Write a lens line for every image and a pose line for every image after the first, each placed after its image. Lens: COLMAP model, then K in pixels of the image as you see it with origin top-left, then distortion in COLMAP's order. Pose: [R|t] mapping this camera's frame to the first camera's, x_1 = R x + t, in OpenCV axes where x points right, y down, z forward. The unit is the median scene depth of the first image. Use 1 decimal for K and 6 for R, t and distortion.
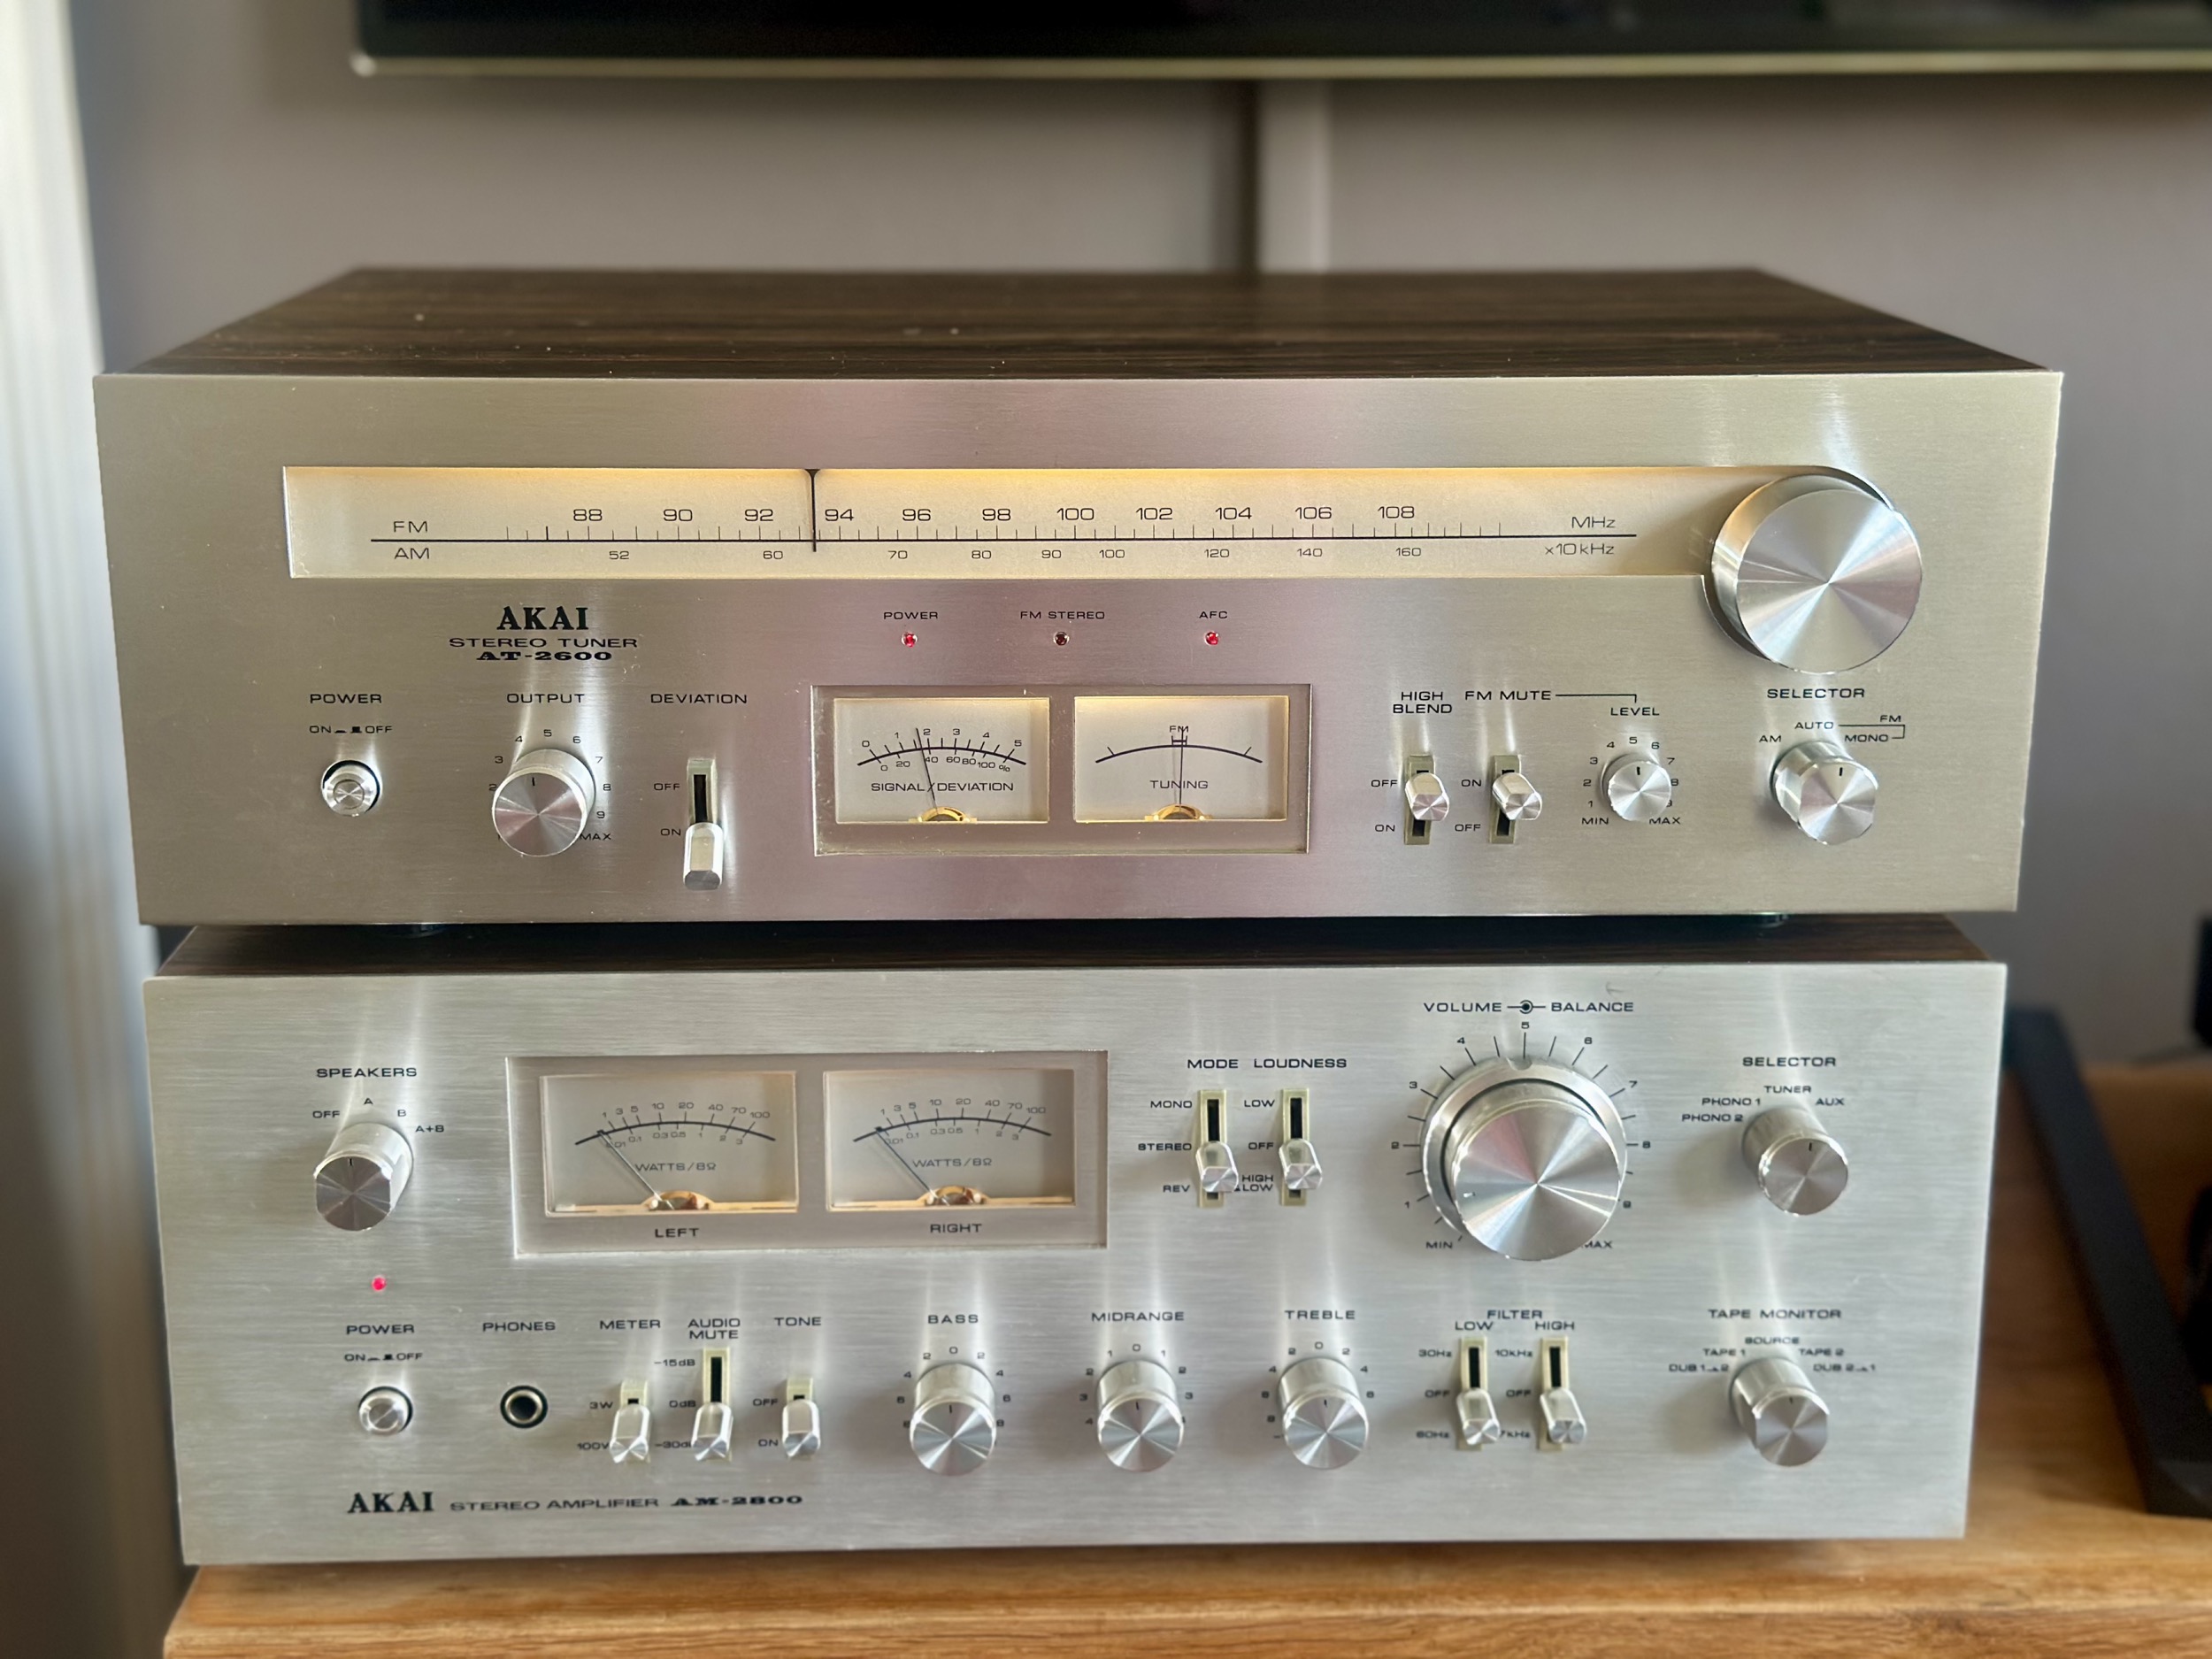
lens RADIAL K [[3145.7, 0, 1106.0], [0, 3145.7, 829.5], [0, 0, 1]] dist [0.186000, -0.411406]
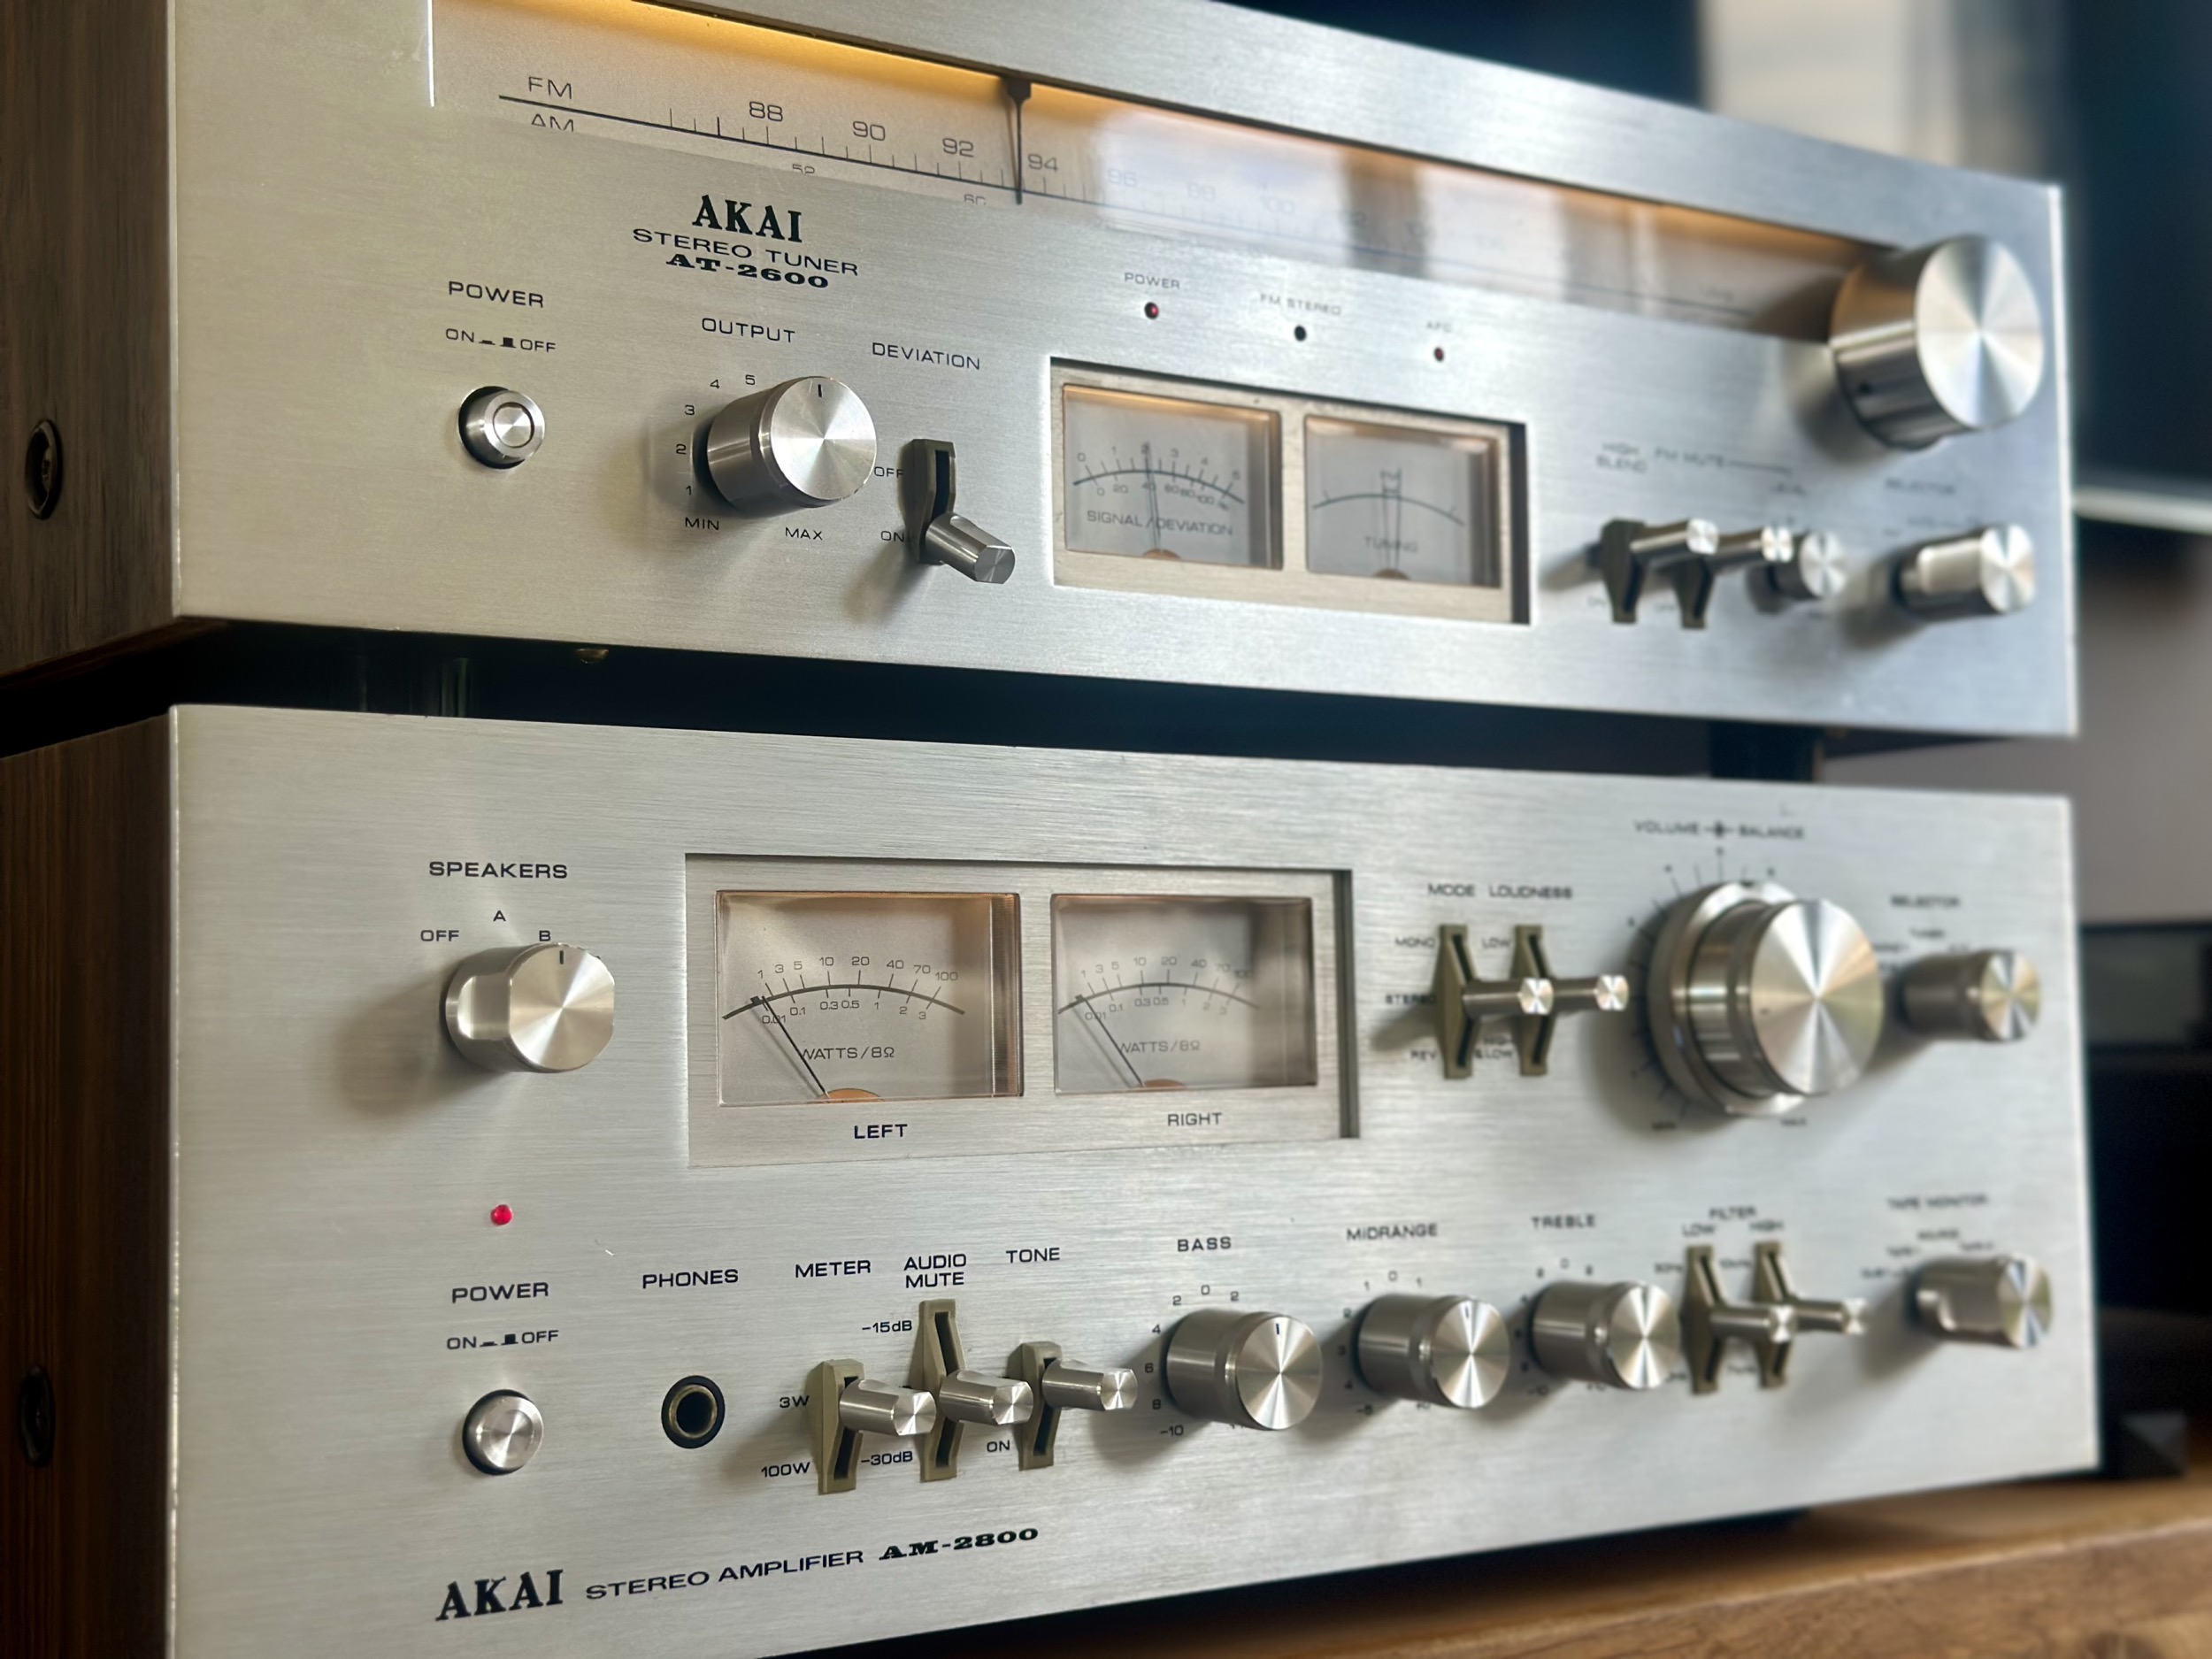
lens RADIAL K [[3228.7, 0, 1151.5], [0, 3228.7, 841.7], [0, 0, 1]] dist [0.221393, -0.692034]
pose [[0.816143, 0.020780, 0.577477, -0.510165], [0.170779, 0.946038, -0.275402, 0.278963], [-0.552038, 0.323388, 0.768554, 0.402407]]
